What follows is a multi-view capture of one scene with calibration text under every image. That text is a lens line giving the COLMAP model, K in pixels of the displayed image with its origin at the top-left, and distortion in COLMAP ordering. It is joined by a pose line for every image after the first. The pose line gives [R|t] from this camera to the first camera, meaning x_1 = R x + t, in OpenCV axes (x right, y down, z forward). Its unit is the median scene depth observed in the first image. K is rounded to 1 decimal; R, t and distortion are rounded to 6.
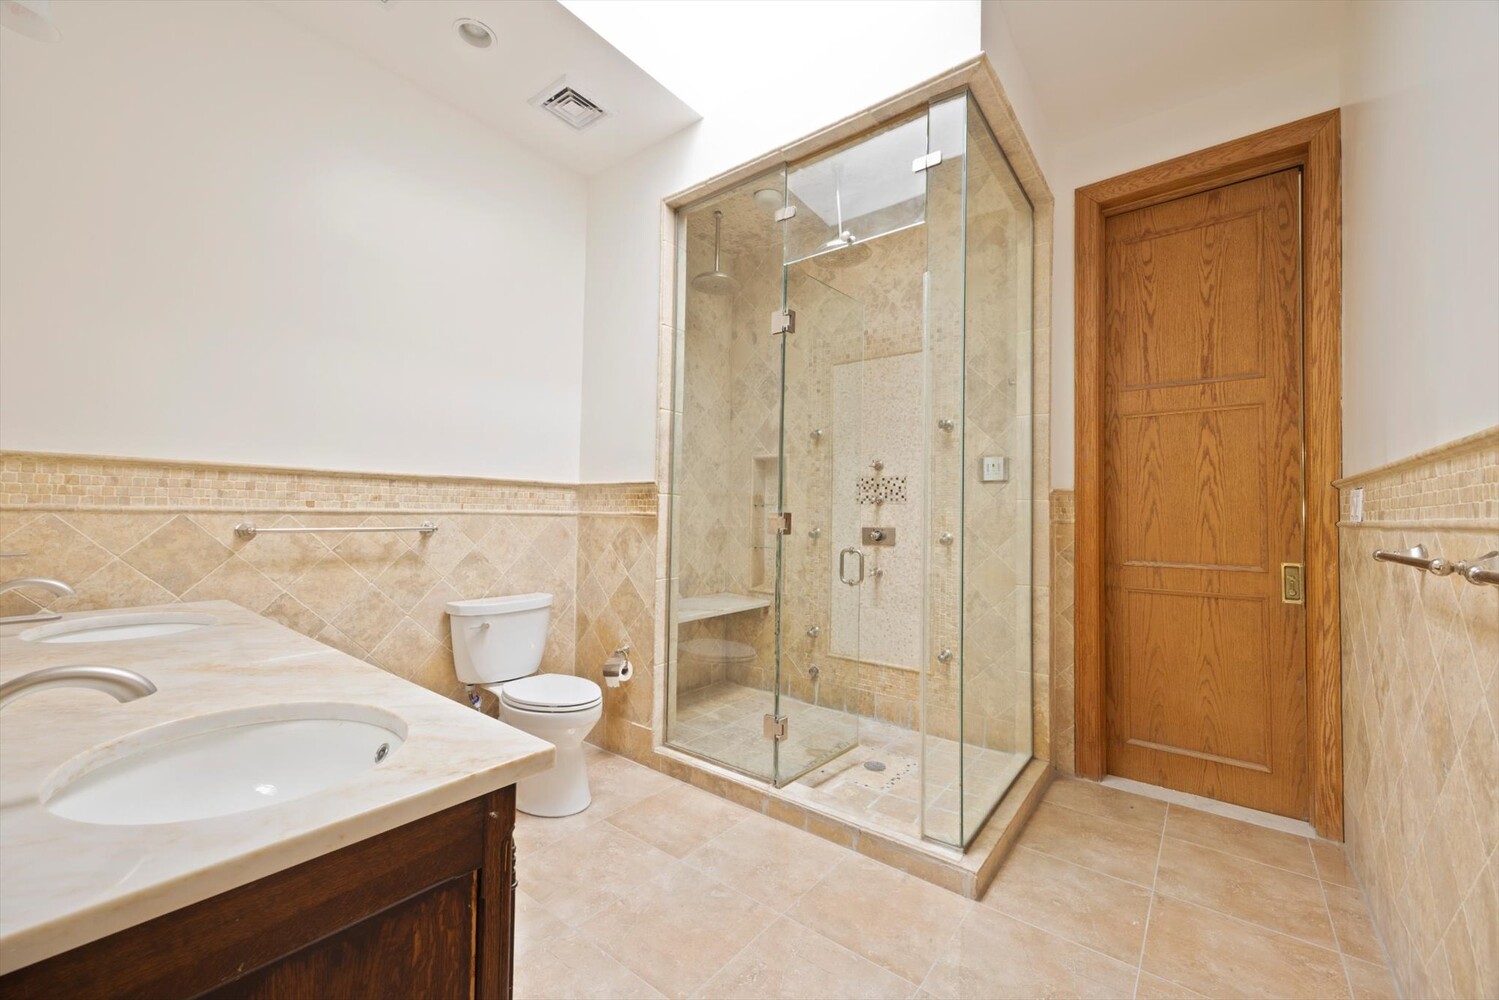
lens RADIAL K [[623.7, 0, 749.5], [0, 623.7, 500.0], [0, 0, 1]] dist [0.014056, 0.000033]
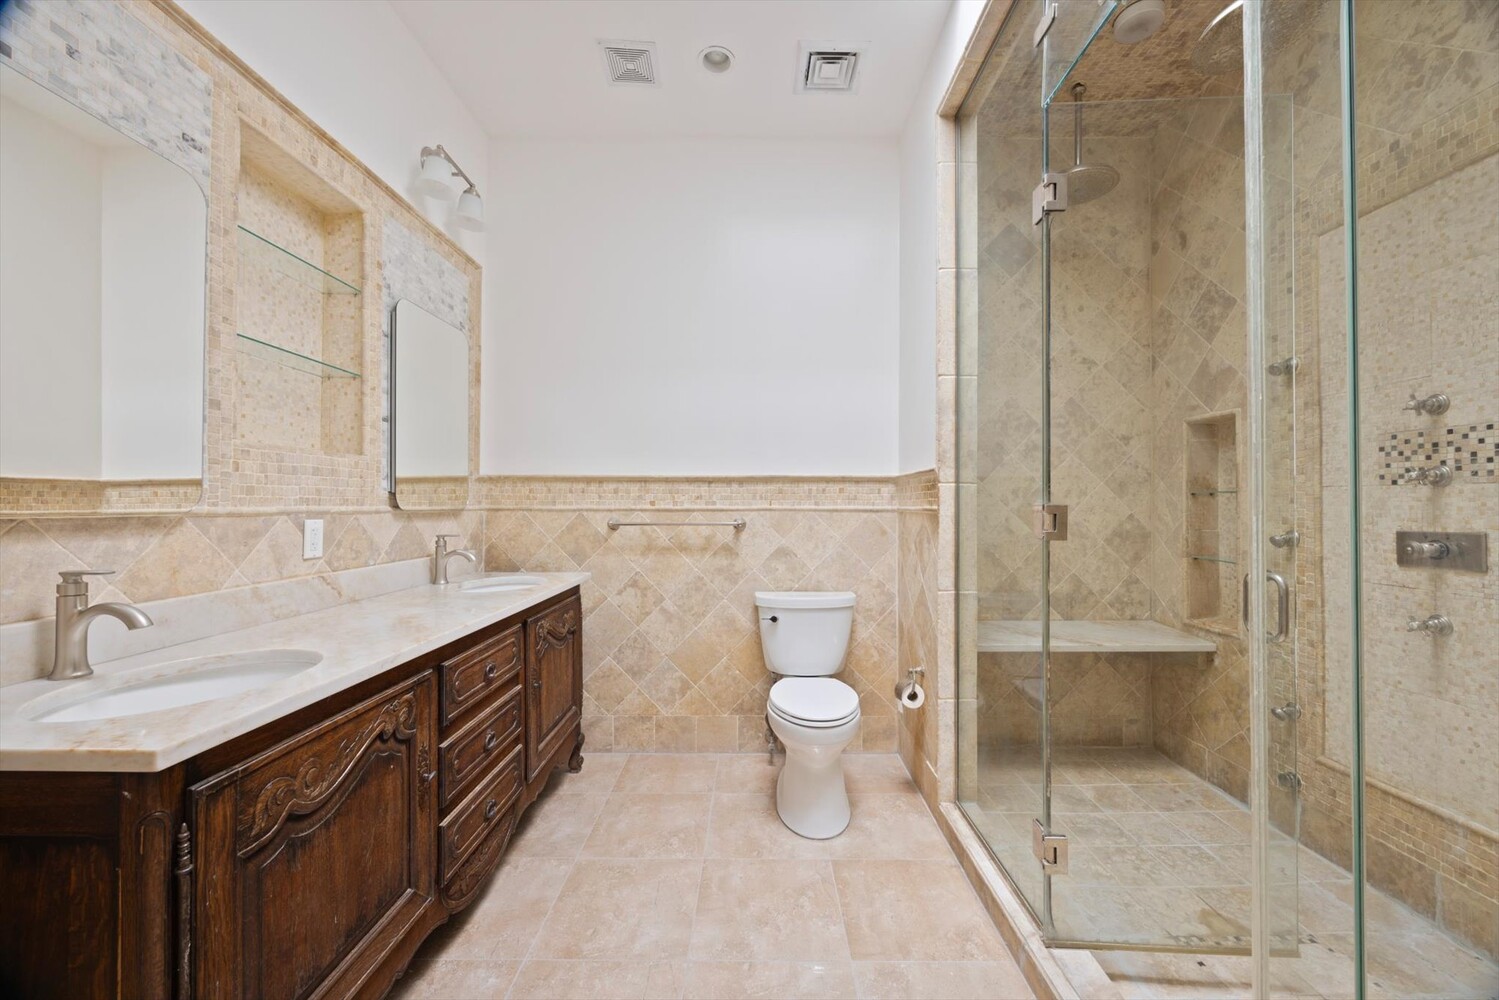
lens RADIAL K [[573.0, 0, 749.5], [0, 573.0, 500.0], [0, 0, 1]] dist [-0.001549, 0.000132]
pose [[0.598873, -0.021492, -0.800555, 0.288358], [0.024622, 0.999661, -0.008418, 0.011420], [0.800465, -0.014670, 0.599200, 0.365667]]
